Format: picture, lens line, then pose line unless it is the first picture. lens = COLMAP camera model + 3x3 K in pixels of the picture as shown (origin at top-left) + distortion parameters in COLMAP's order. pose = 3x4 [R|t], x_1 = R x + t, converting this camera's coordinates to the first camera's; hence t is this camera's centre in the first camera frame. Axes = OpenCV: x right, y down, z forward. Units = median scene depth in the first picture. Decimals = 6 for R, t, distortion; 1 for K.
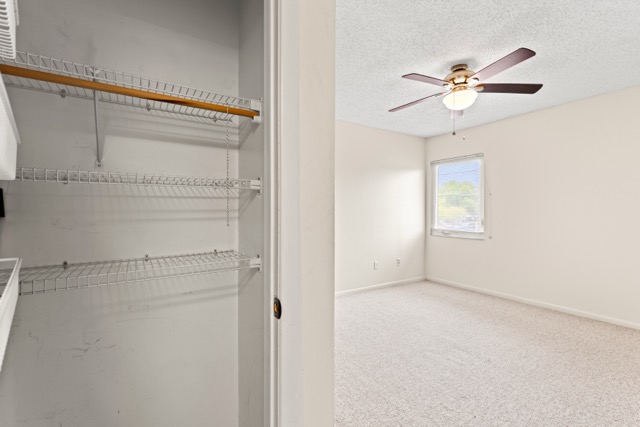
lens RADIAL K [[285.0, 0, 320.0], [0, 285.0, 213.5], [0, 0, 1]] dist [0.000492, -0.000413]
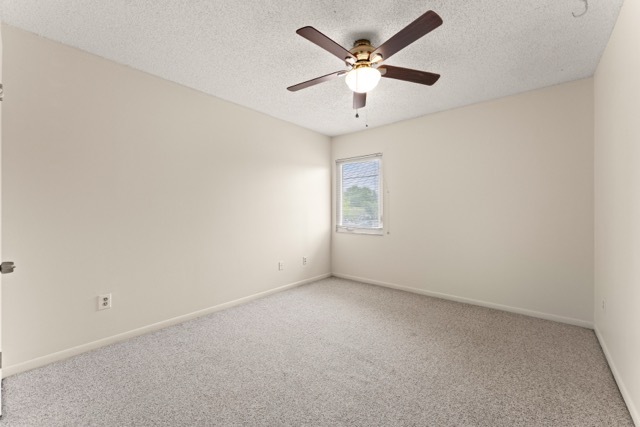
lens RADIAL K [[253.6, 0, 320.0], [0, 253.6, 213.5], [0, 0, 1]] dist [0.000677, 0.000115]
pose [[0.956175, -0.002570, 0.292783, 0.110125], [0.003075, 0.999994, -0.001264, 0.017097], [-0.292778, 0.002109, 0.956178, 0.239755]]
